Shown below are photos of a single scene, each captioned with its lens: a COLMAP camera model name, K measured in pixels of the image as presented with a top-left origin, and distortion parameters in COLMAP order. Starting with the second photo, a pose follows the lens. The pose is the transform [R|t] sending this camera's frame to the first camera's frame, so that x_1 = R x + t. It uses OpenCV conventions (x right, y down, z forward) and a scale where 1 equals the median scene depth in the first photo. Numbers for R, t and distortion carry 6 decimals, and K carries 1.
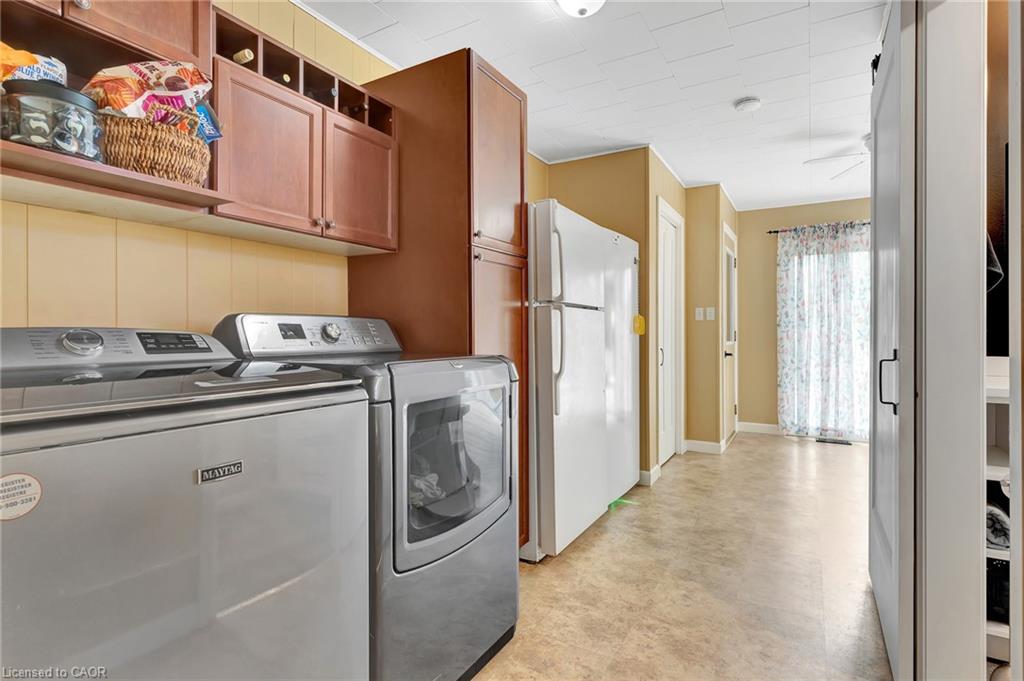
lens RADIAL K [[515.7, 0, 507.2], [0, 515.7, 335.8], [0, 0, 1]] dist [0.005226, -0.000763]
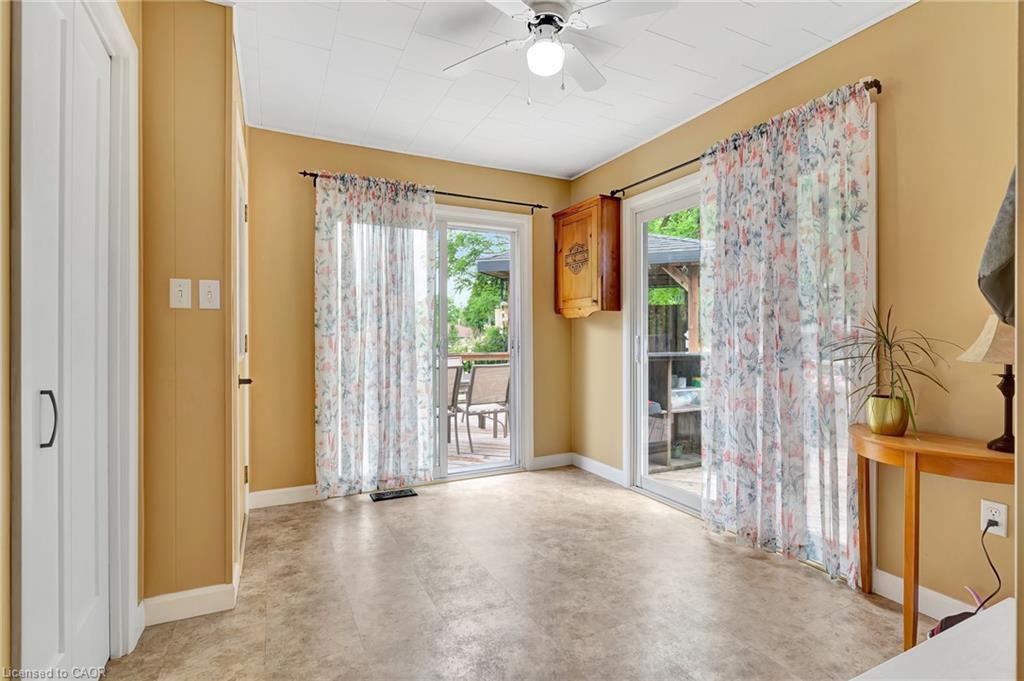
lens RADIAL K [[493.0, 0, 517.9], [0, 493.0, 335.7], [0, 0, 1]] dist [0.002259, 0.002440]
pose [[0.544512, 0.004370, 0.838742, 0.165866], [0.003610, 0.999965, -0.007553, -0.002844], [-0.838745, 0.007140, 0.544477, 0.497859]]
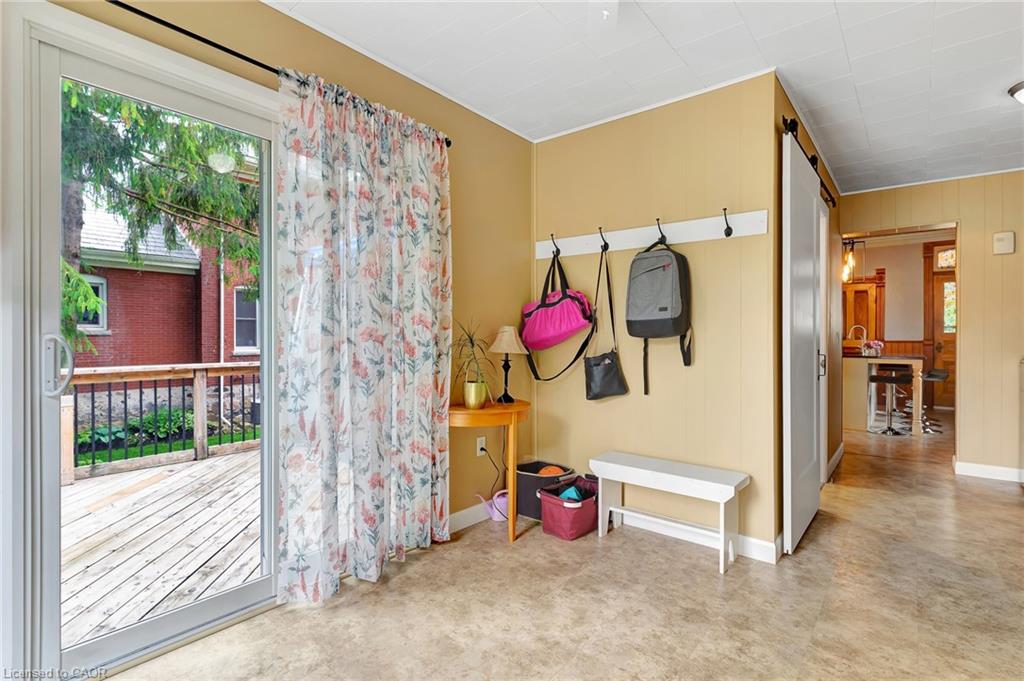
lens RADIAL K [[493.0, 0, 530.7], [0, 493.0, 342.8], [0, 0, 1]] dist [0.002259, 0.002440]
pose [[-0.990622, 0.001654, 0.136618, 0.507578], [0.002825, 0.999961, 0.008379, -0.009348], [-0.136599, 0.008686, -0.990588, 0.969589]]
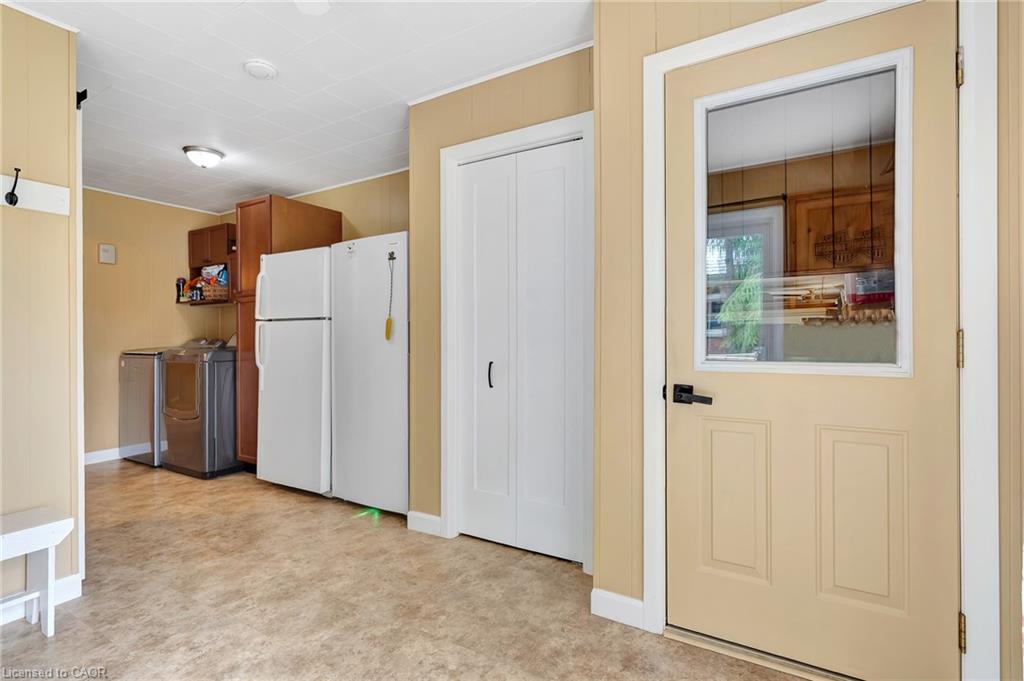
lens RADIAL K [[493.0, 0, 505.6], [0, 493.0, 330.9], [0, 0, 1]] dist [0.002259, 0.002440]
pose [[-0.021014, -0.001756, -0.999778, 0.748516], [0.008176, 0.999965, -0.001928, -0.010597], [0.999746, -0.008215, -0.020999, 0.838368]]
